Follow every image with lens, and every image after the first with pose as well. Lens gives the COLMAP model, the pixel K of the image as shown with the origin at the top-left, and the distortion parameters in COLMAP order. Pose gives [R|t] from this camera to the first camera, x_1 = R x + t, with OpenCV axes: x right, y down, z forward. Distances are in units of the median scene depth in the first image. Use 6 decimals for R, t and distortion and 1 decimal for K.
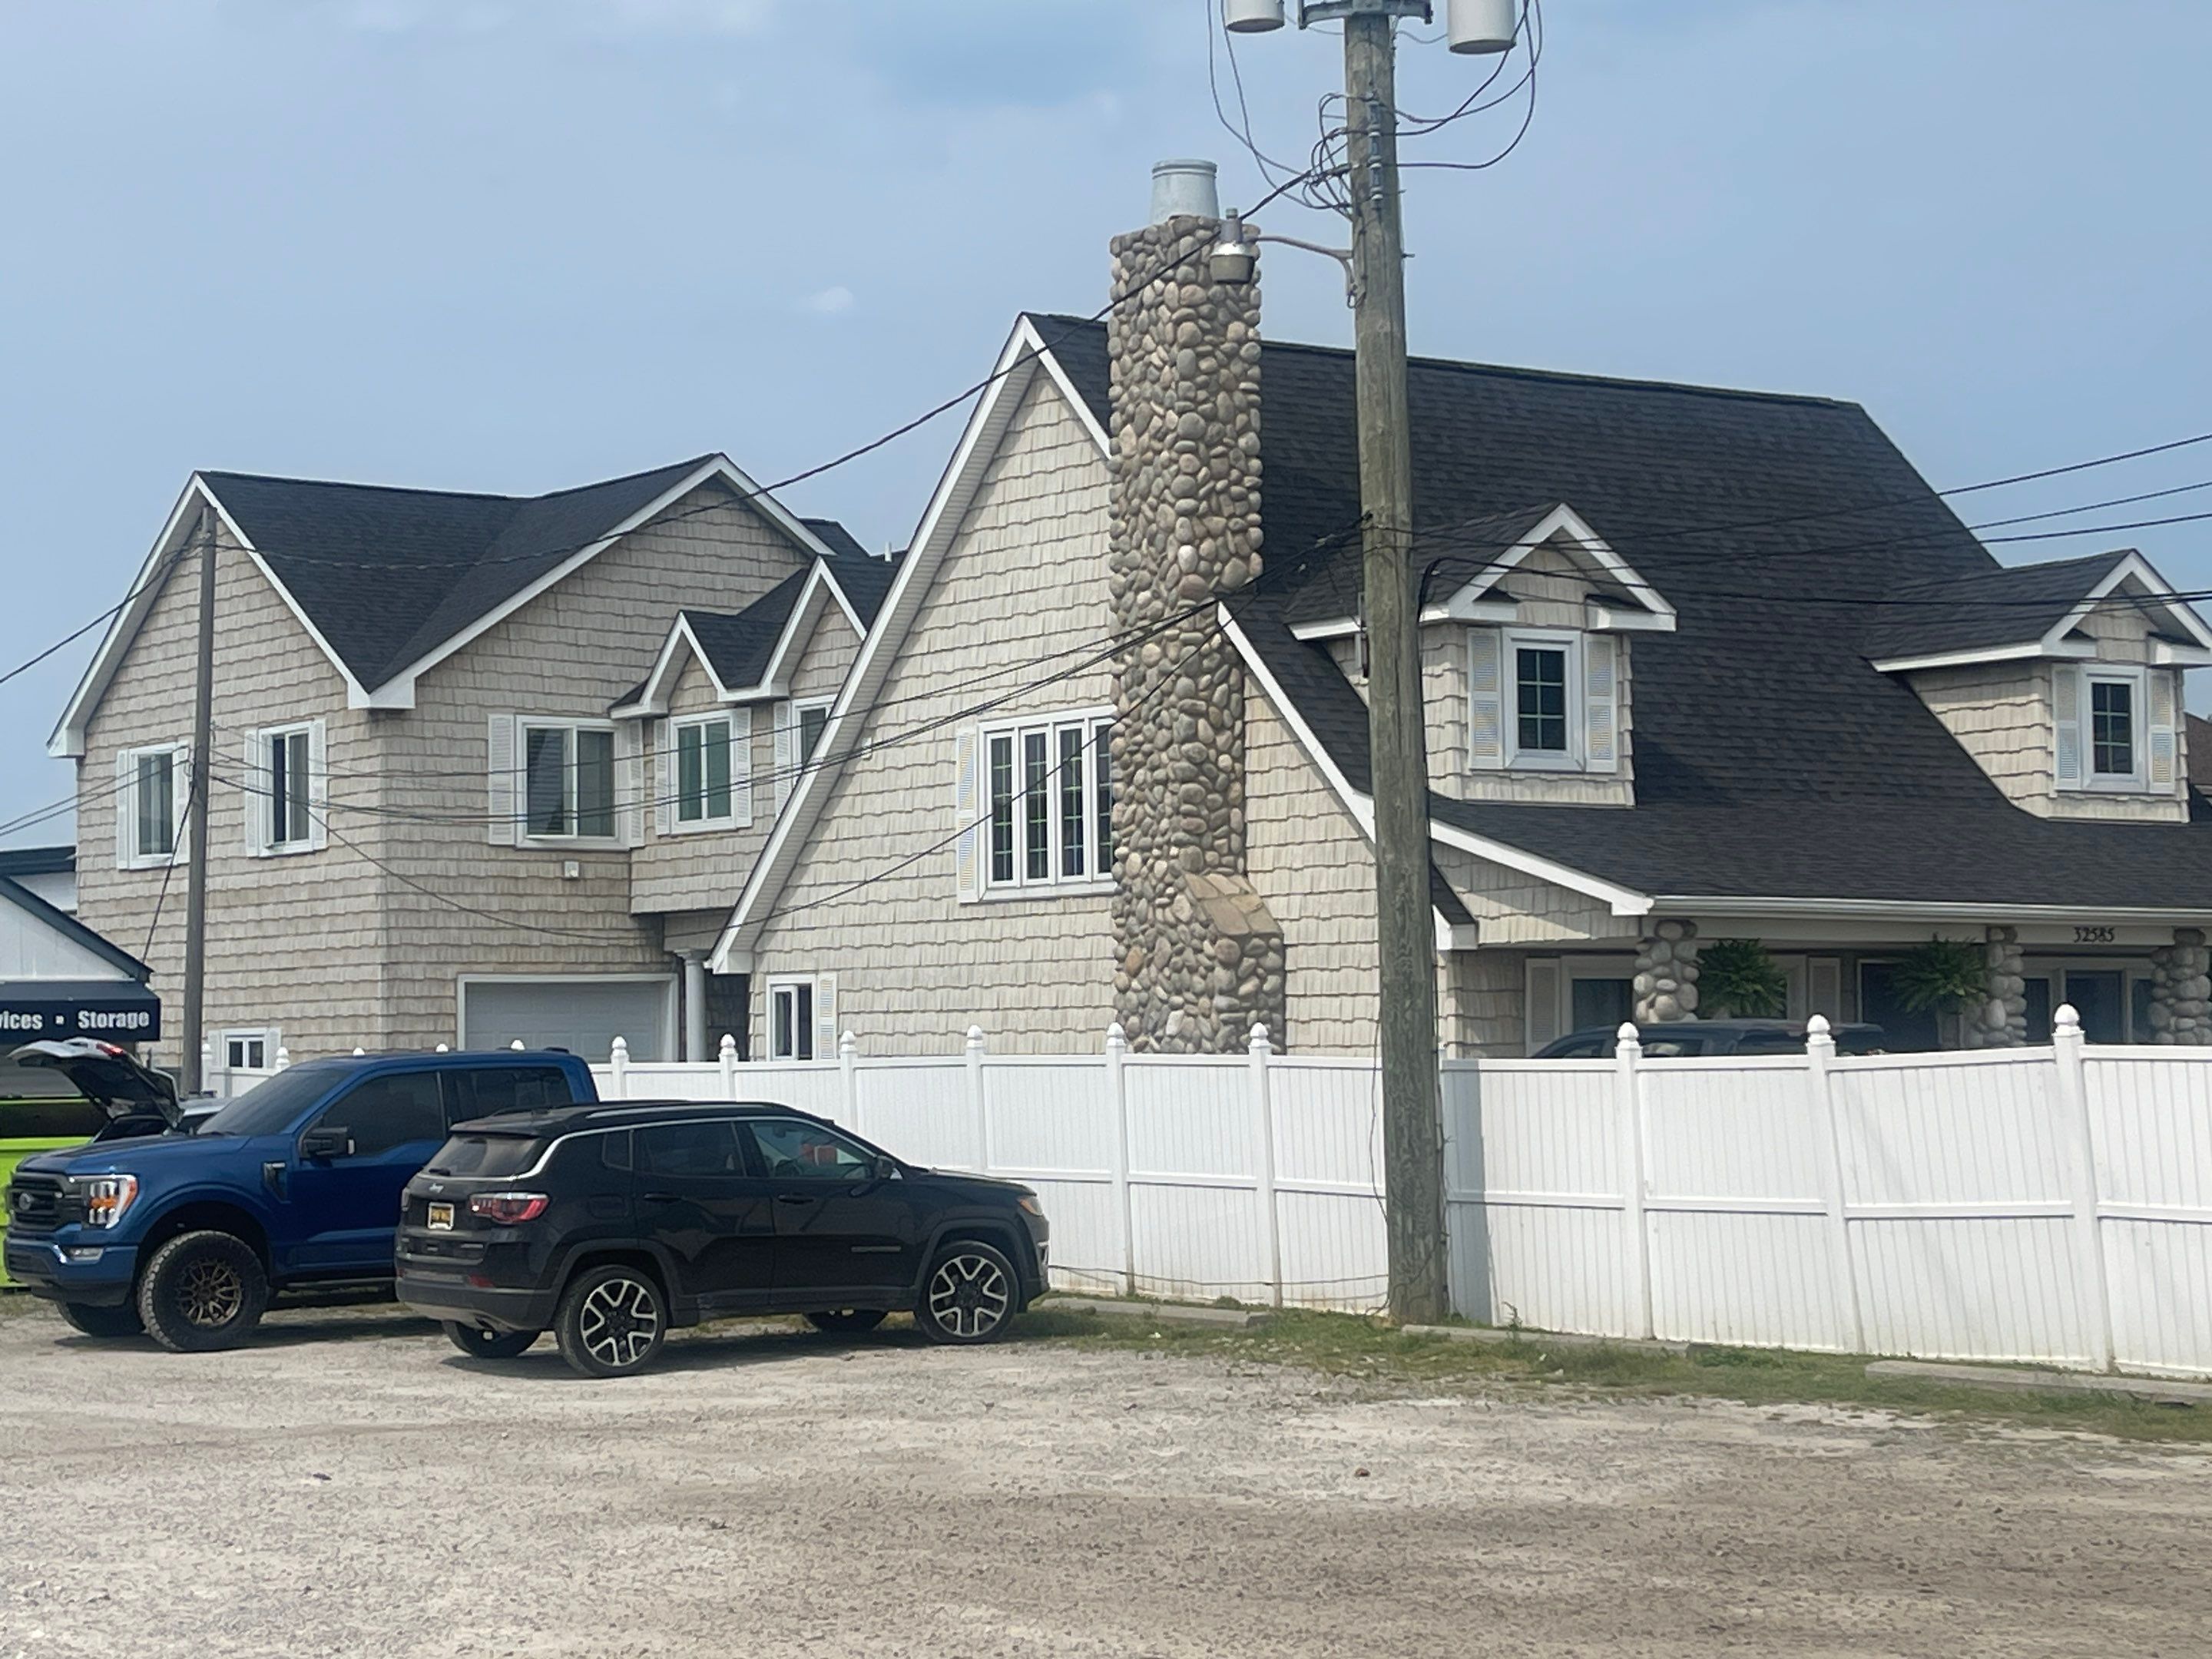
lens RADIAL K [[4102.0, 0, 1106.0], [0, 4102.0, 829.5], [0, 0, 1]] dist [0.350183, -2.216164]
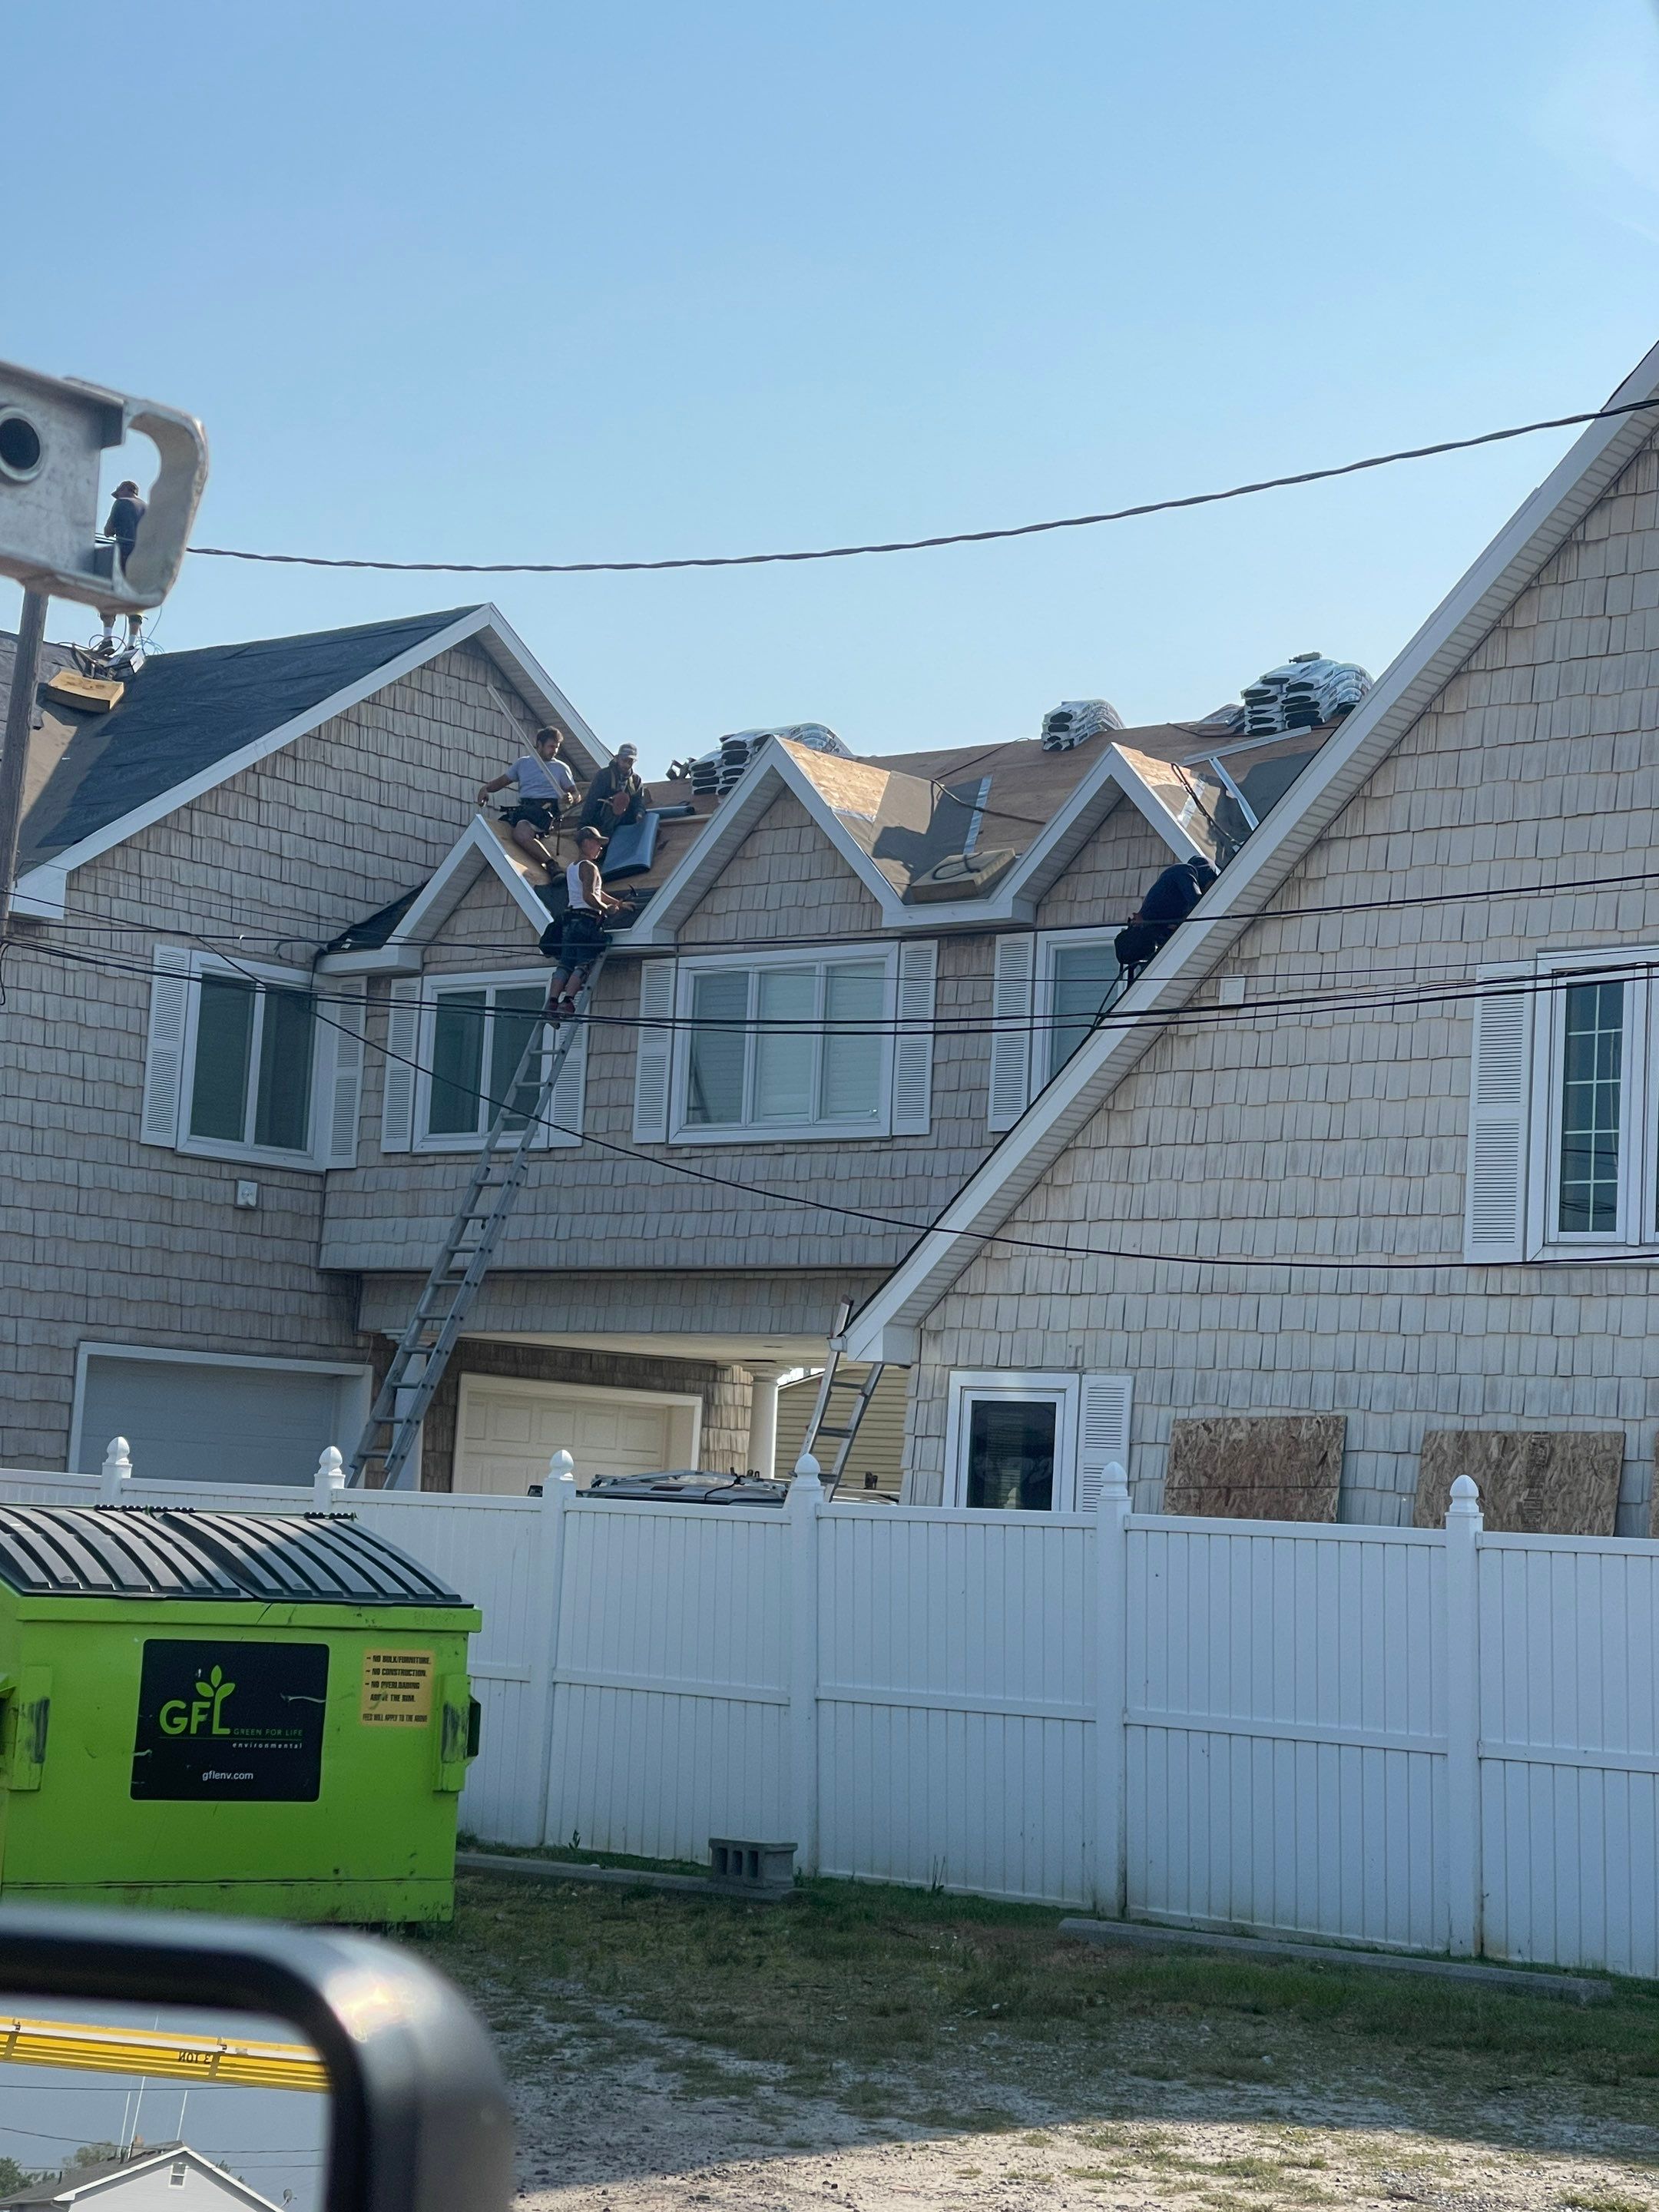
lens RADIAL K [[4029.3, 0, 830.3], [0, 4029.3, 1054.6], [0, 0, 1]] dist [0.136453, 1.337116]
pose [[0.968931, 0.091003, 0.229981, -0.191659], [-0.076291, 0.994476, -0.072090, 0.027254], [-0.235271, 0.052305, 0.970521, 0.358900]]
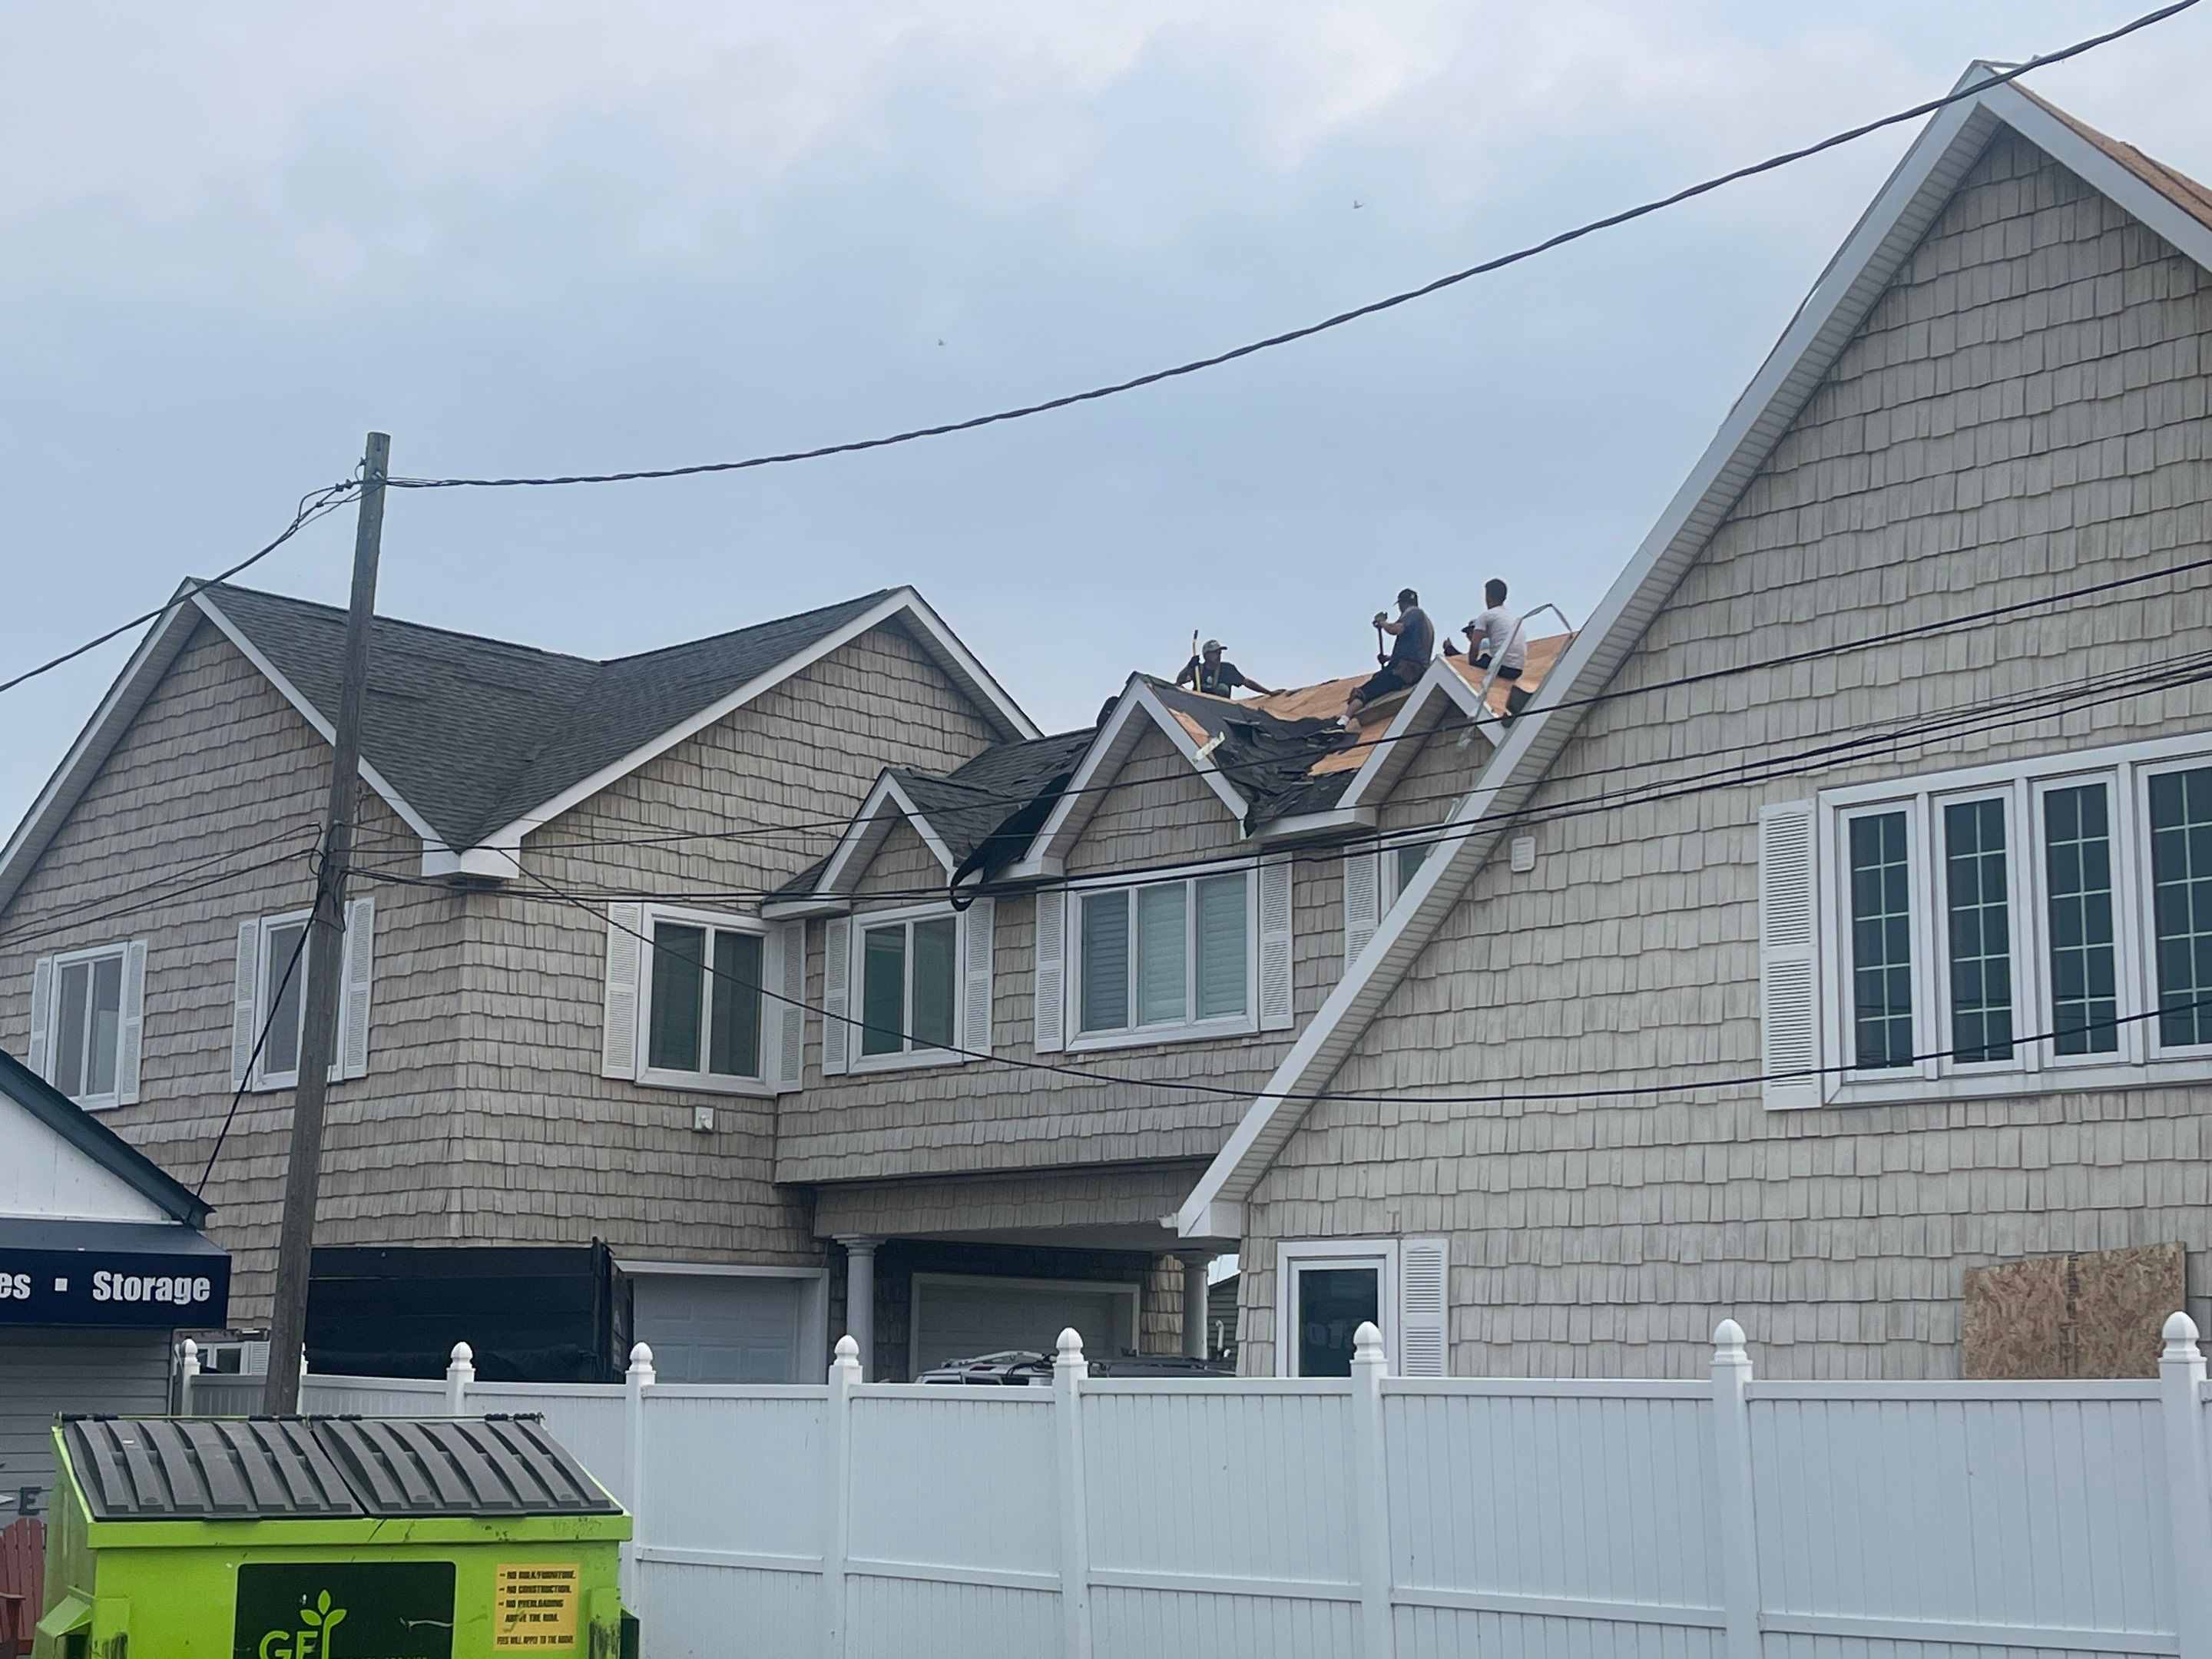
lens RADIAL K [[3137.7, 0, 1118.8], [0, 3137.7, 867.0], [0, 0, 1]] dist [0.222070, -0.861238]
pose [[0.987671, 0.049062, 0.148656, -0.143858], [-0.031558, 0.992524, -0.117898, 0.029349], [-0.153329, 0.111754, 0.981836, 0.441126]]
